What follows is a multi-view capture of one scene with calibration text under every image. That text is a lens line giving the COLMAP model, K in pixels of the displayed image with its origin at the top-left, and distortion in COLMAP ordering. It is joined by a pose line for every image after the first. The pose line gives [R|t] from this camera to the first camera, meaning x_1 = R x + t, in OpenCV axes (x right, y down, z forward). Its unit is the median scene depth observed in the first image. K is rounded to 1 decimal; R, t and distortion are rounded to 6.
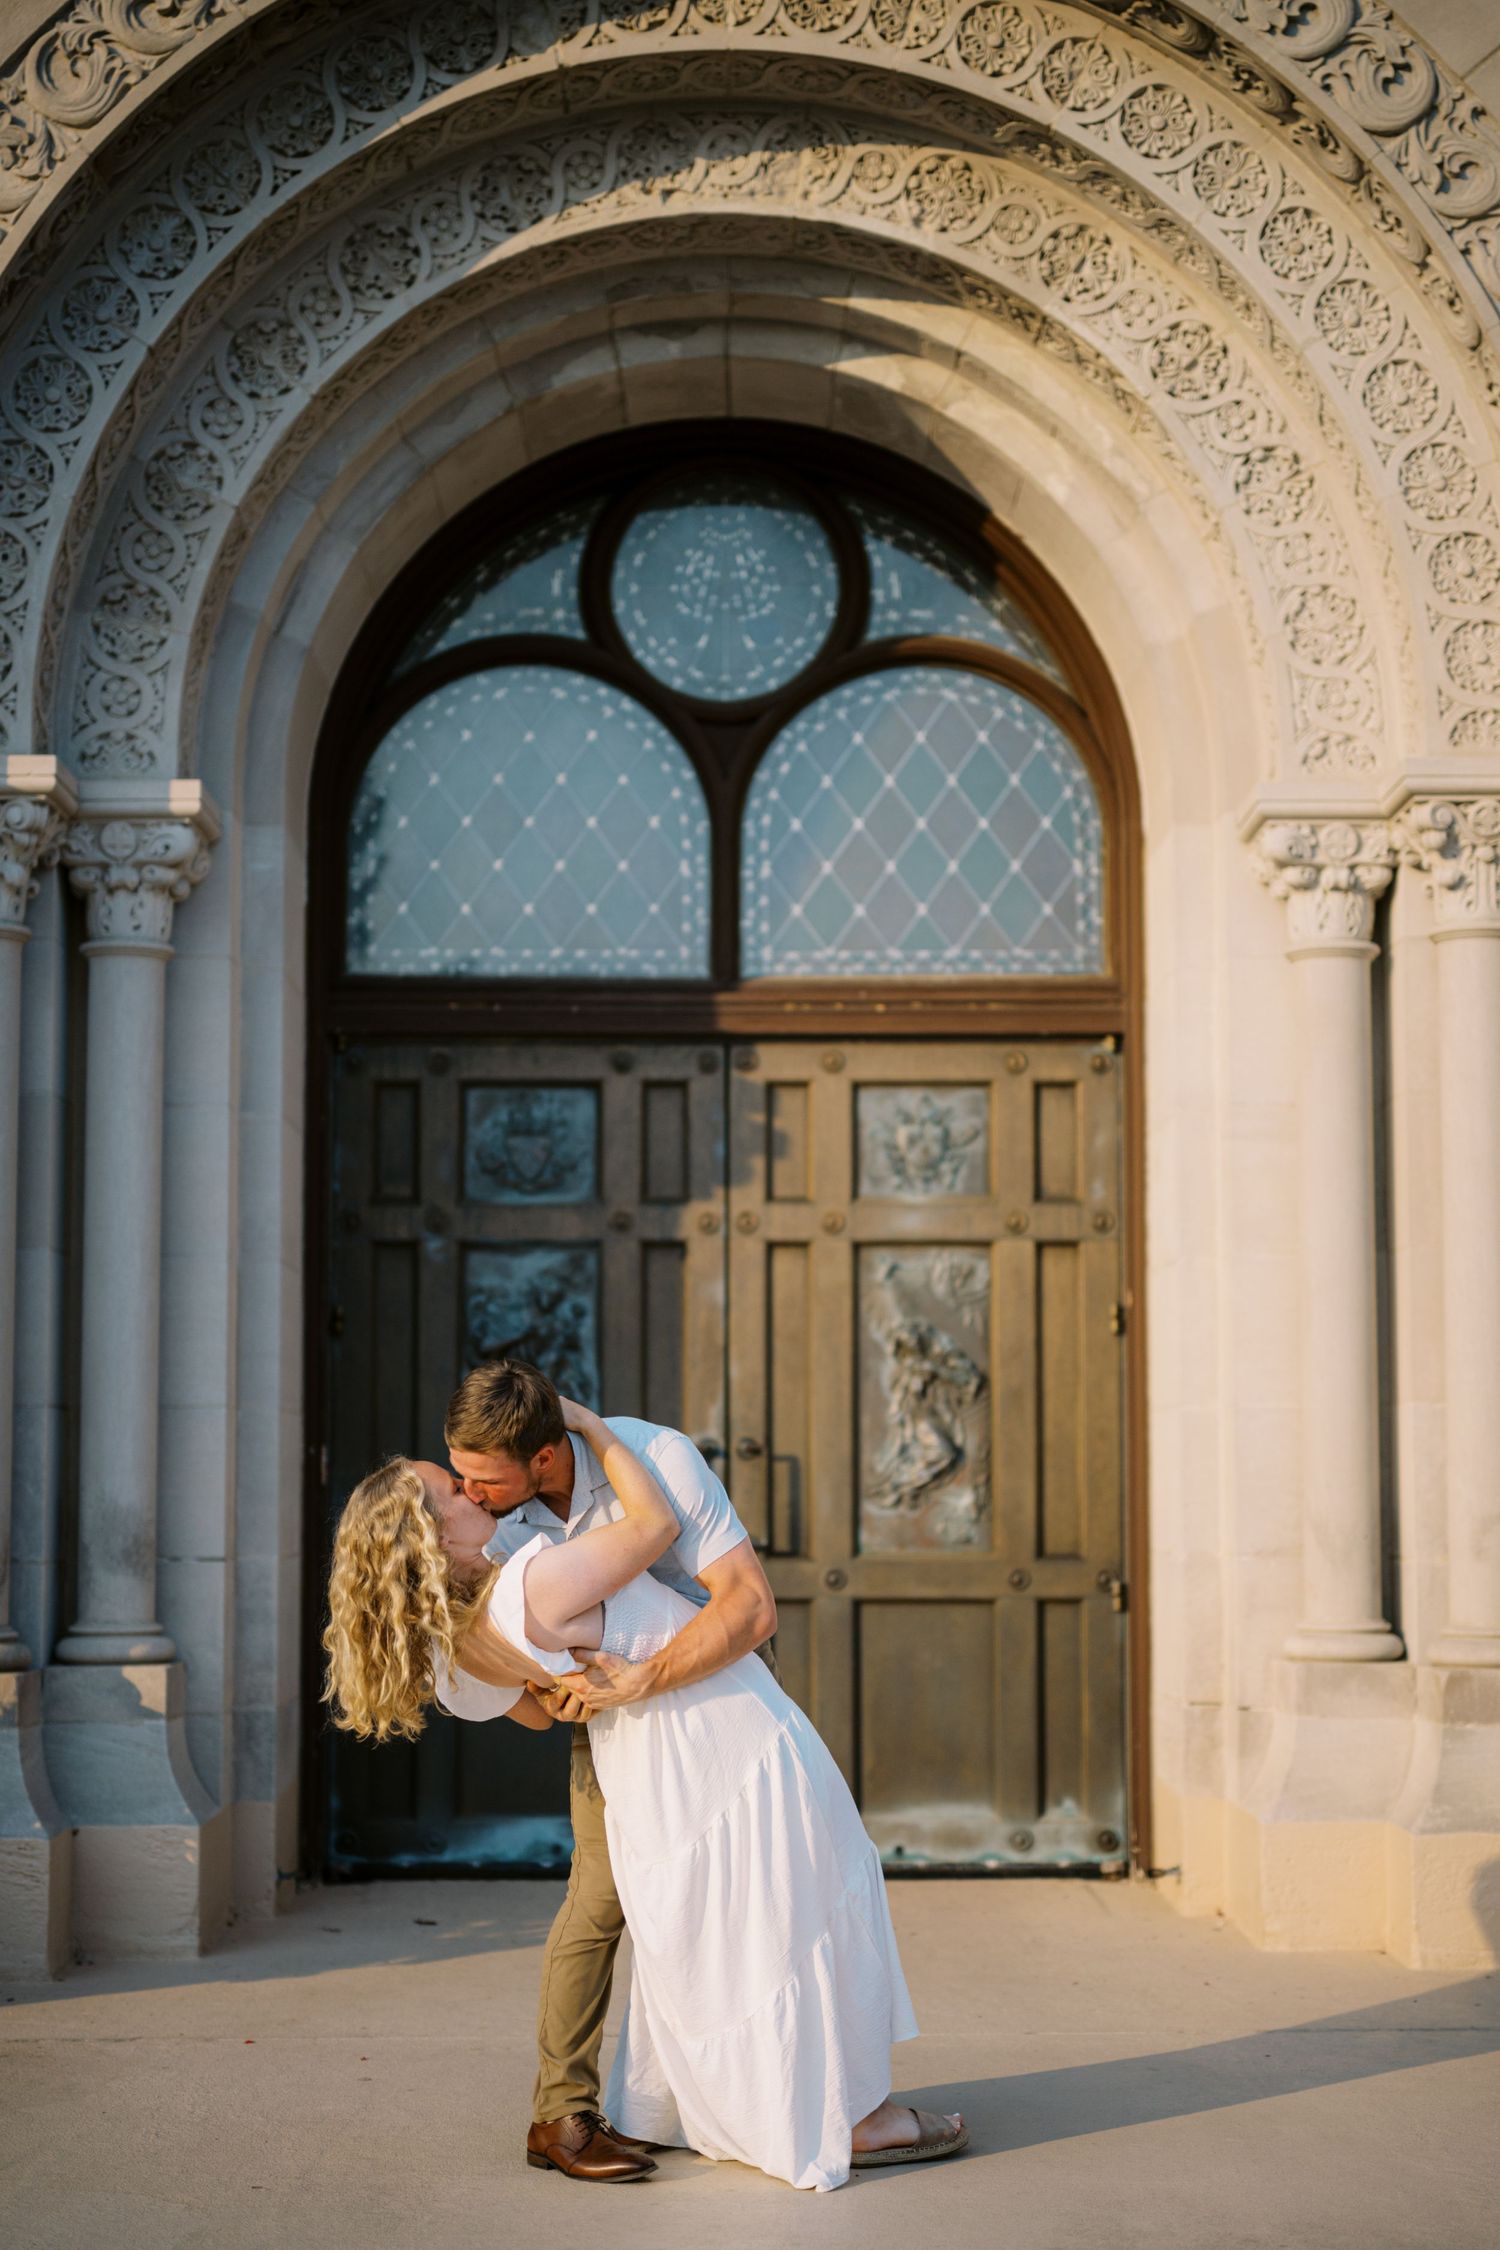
lens RADIAL K [[3272.9, 0, 770.0], [0, 3272.9, 1198.0], [0, 0, 1]] dist [-0.010799, -0.074631]
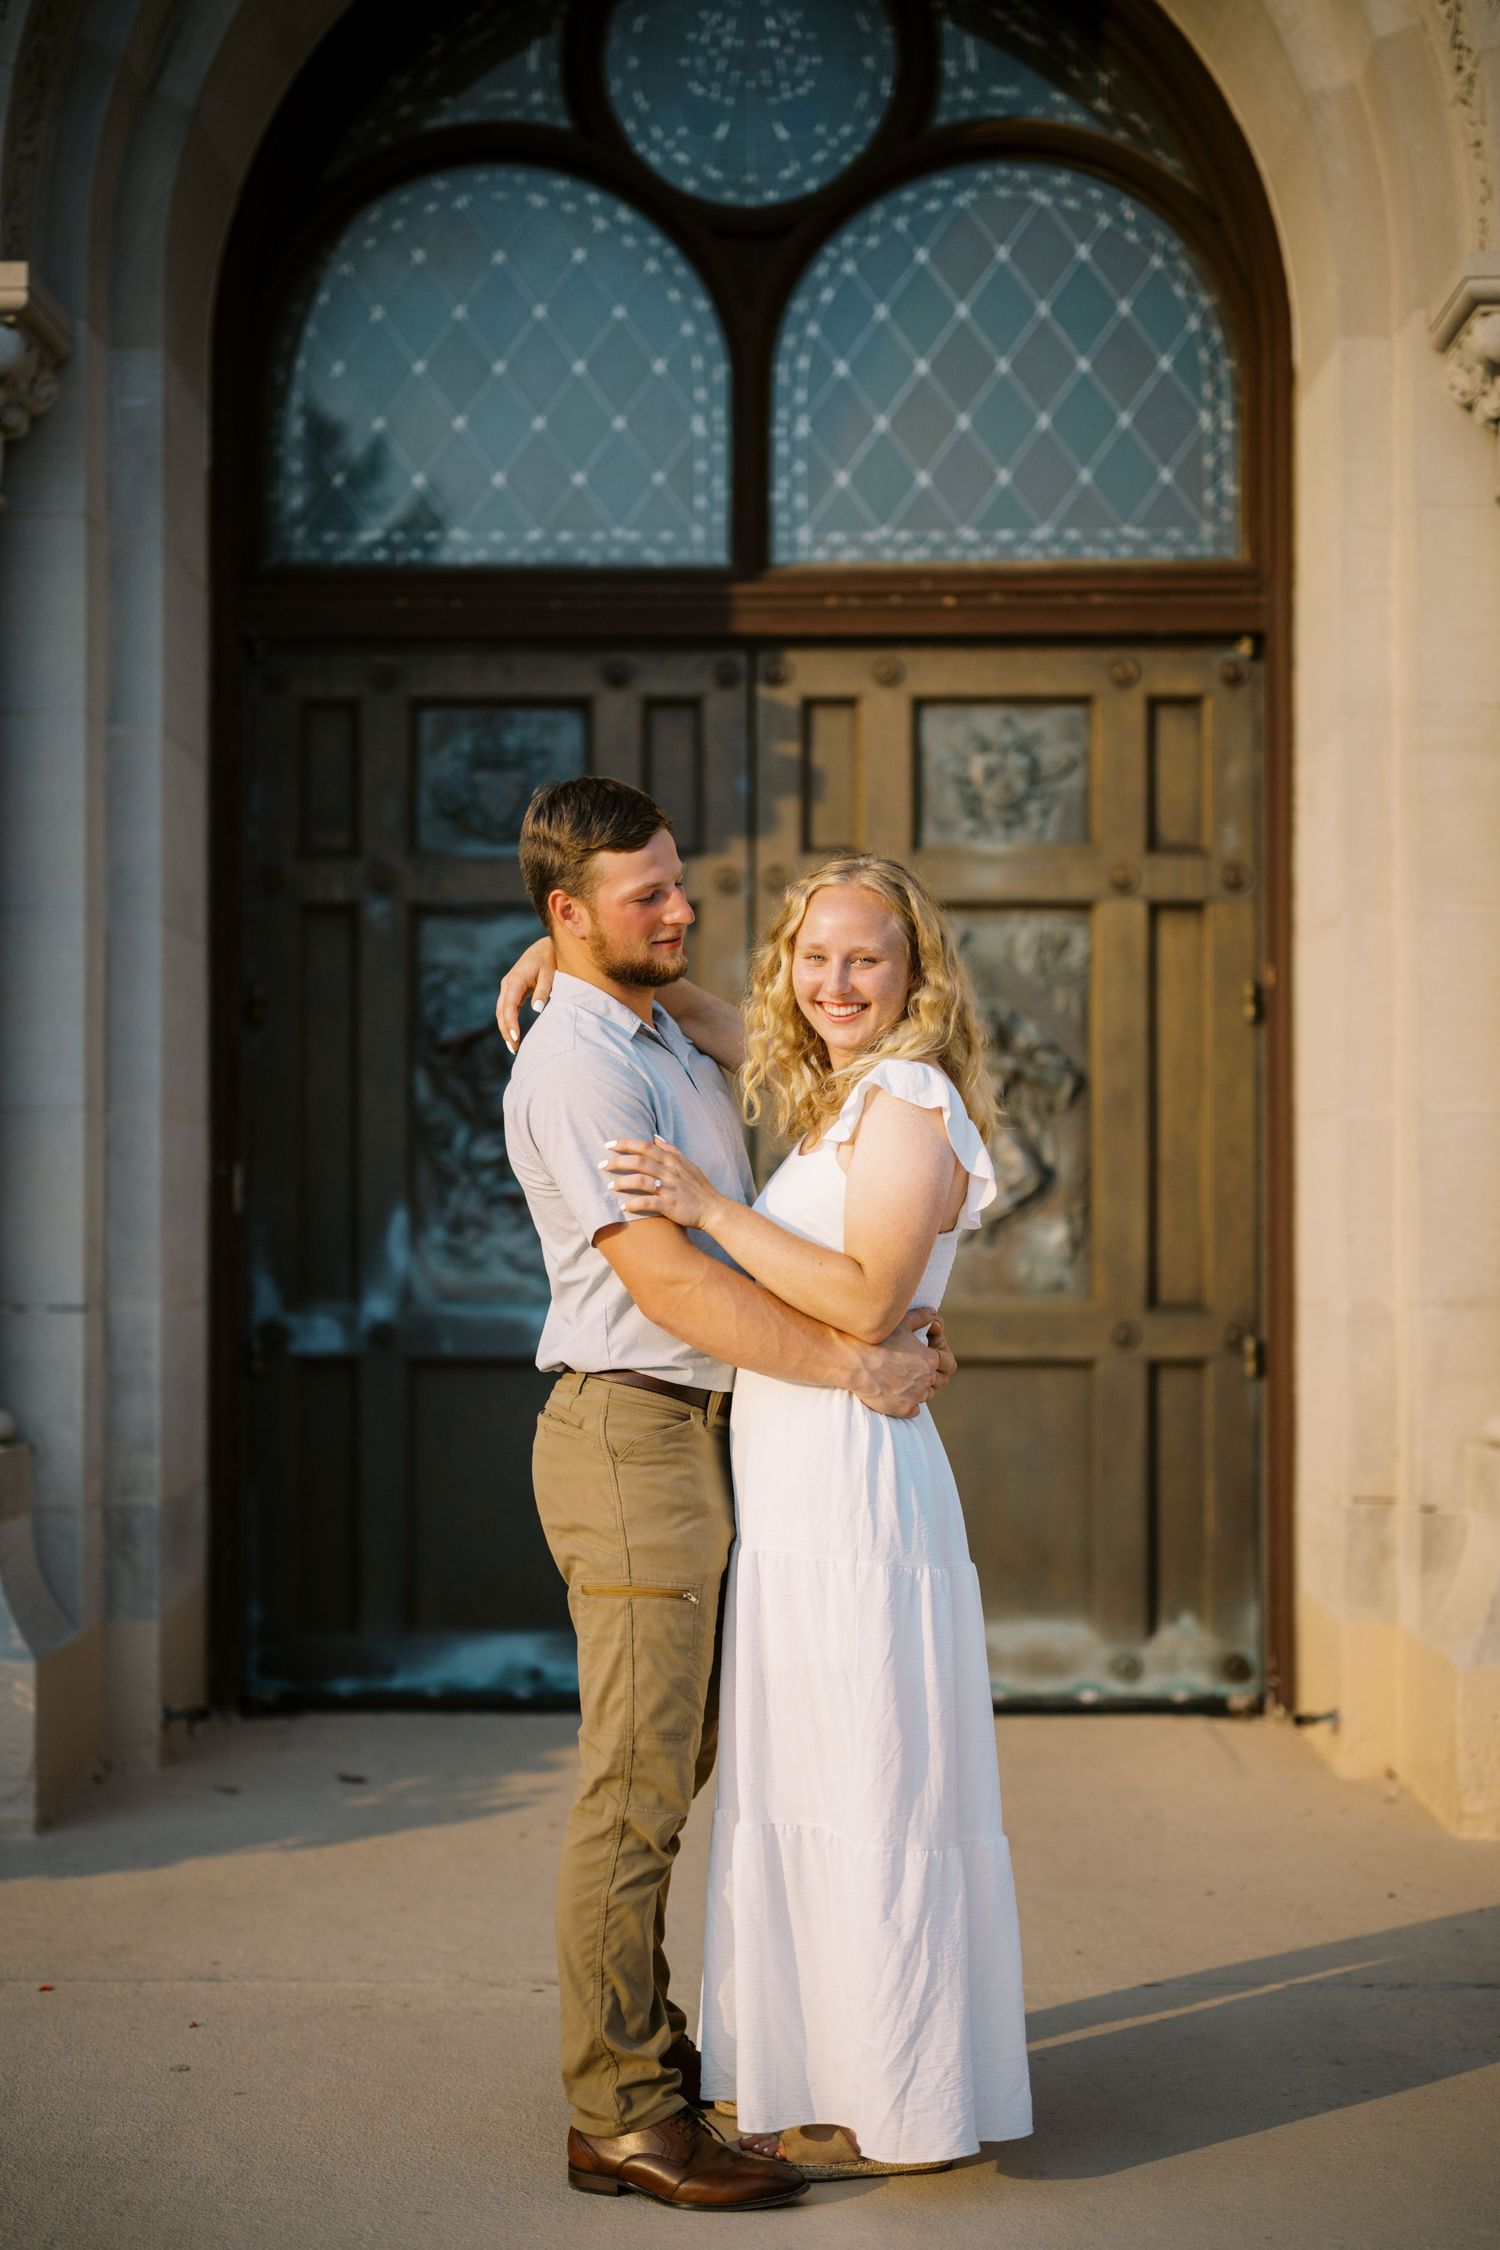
lens RADIAL K [[3047.7, 0, 748.6], [0, 3047.7, 1167.8], [0, 0, 1]] dist [-0.011212, 0.065856]
pose [[0.999287, 0.000743, -0.037757, 0.013692], [0.001710, 0.997891, 0.064889, 0.029173], [0.037725, -0.064907, 0.997178, 0.273483]]
